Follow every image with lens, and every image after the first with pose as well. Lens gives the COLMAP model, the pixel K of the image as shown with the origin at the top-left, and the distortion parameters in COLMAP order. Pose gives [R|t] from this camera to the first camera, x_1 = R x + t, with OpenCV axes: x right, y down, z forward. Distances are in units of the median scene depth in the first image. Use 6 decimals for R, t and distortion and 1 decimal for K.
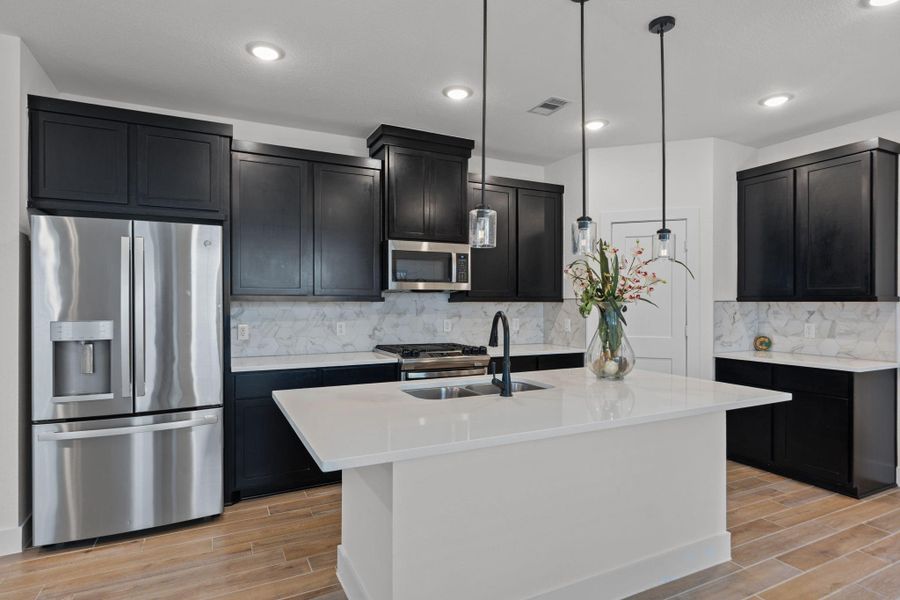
lens RADIAL K [[489.4, 0, 449.3], [0, 489.4, 304.7], [0, 0, 1]] dist [0.000119, -0.000007]
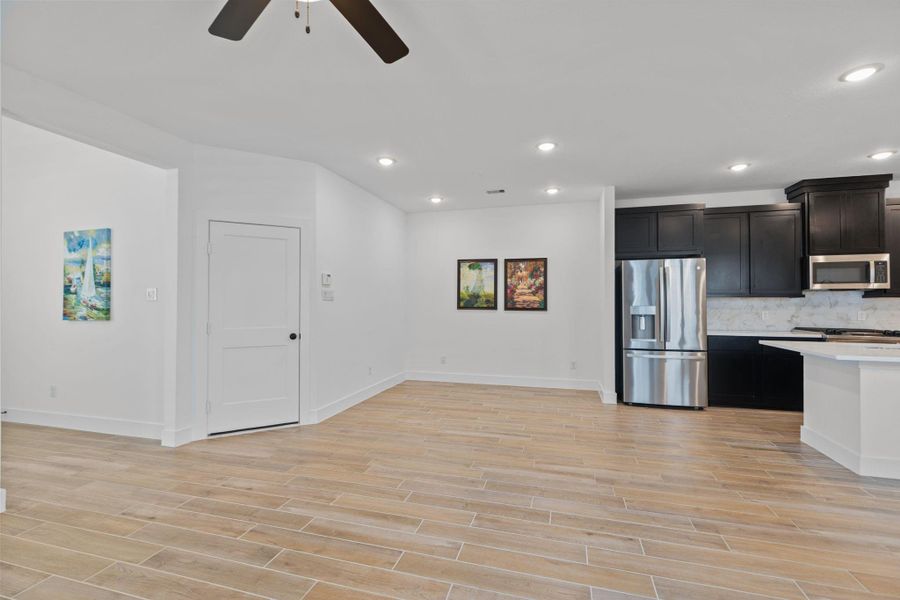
lens RADIAL K [[393.2, 0, 450.0], [0, 393.2, 300.0], [0, 0, 1]] dist [0.001446, 0.000151]
pose [[0.735685, -0.005974, -0.677298, -0.113596], [-0.004734, 0.999891, -0.013962, 0.022995], [0.677307, 0.013478, 0.735577, -0.602454]]
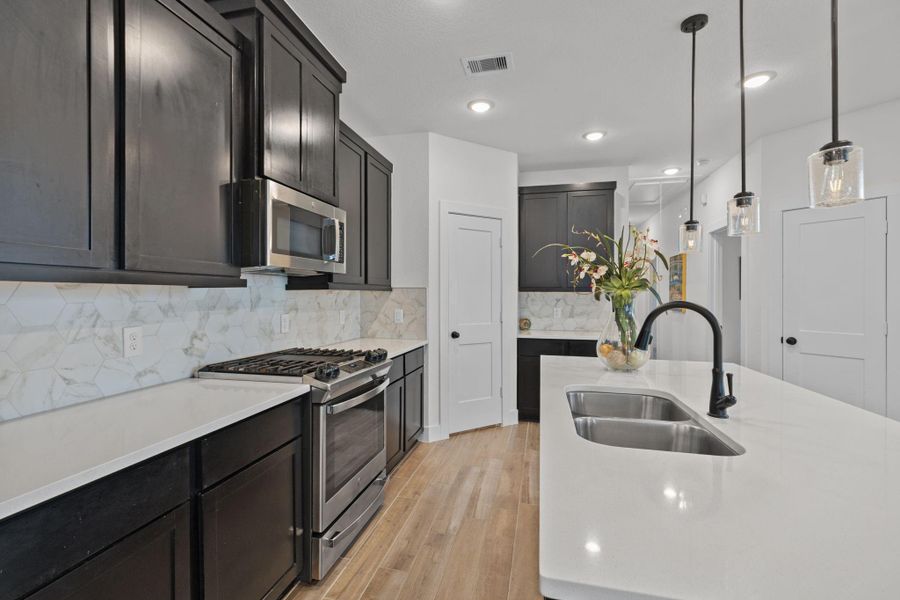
lens RADIAL K [[407.3, 0, 448.4], [0, 407.3, 294.6], [0, 0, 1]] dist [0.000837, 0.000063]
pose [[0.640928, 0.000626, 0.767601, -0.338017], [0.000553, 0.999999, -0.001277, 0.002805], [-0.767601, 0.001243, 0.640927, 0.507161]]
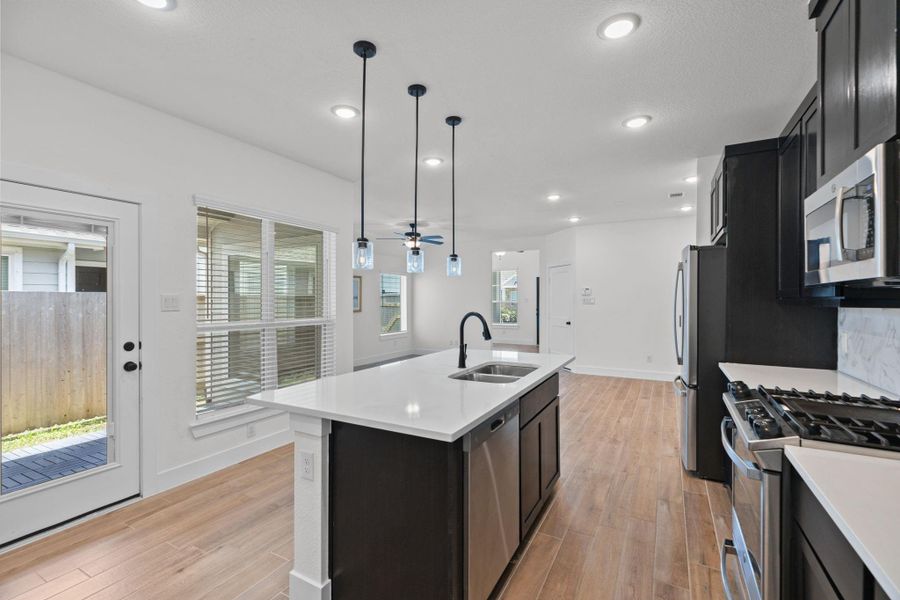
lens RADIAL K [[399.6, 0, 450.0], [0, 399.6, 300.0], [0, 0, 1]] dist [0.000821, 0.000186]
pose [[-0.823294, 0.002224, -0.567610, 0.461260], [-0.000047, 0.999992, 0.003986, -0.015004], [0.567614, 0.003308, -0.823288, 1.094800]]
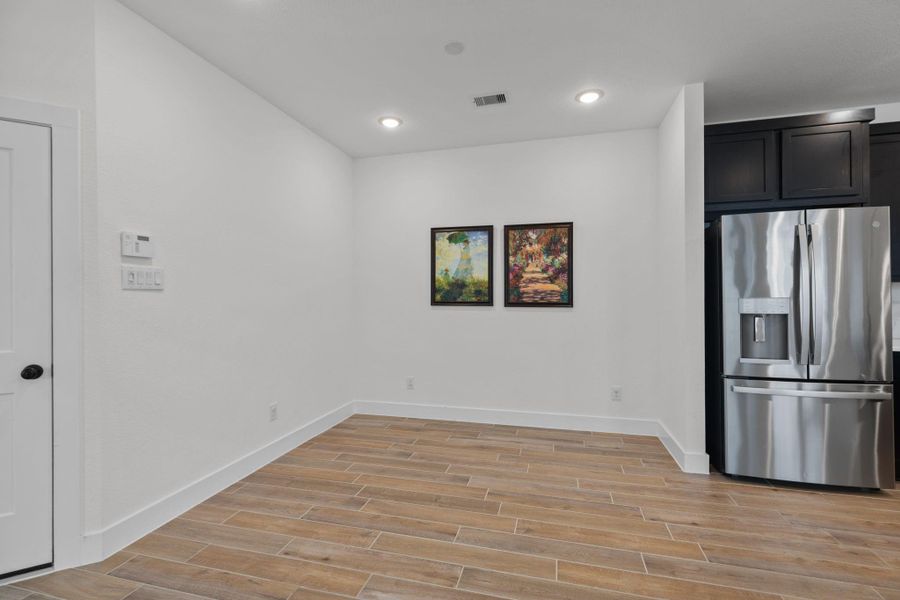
lens RADIAL K [[399.6, 0, 450.0], [0, 399.6, 300.0], [0, 0, 1]] dist [0.000821, 0.000186]
pose [[0.747955, -0.000968, -0.663749, -0.435873], [0.001950, 0.999998, 0.000740, 0.023536], [0.663747, -0.001848, 0.747955, -0.166090]]
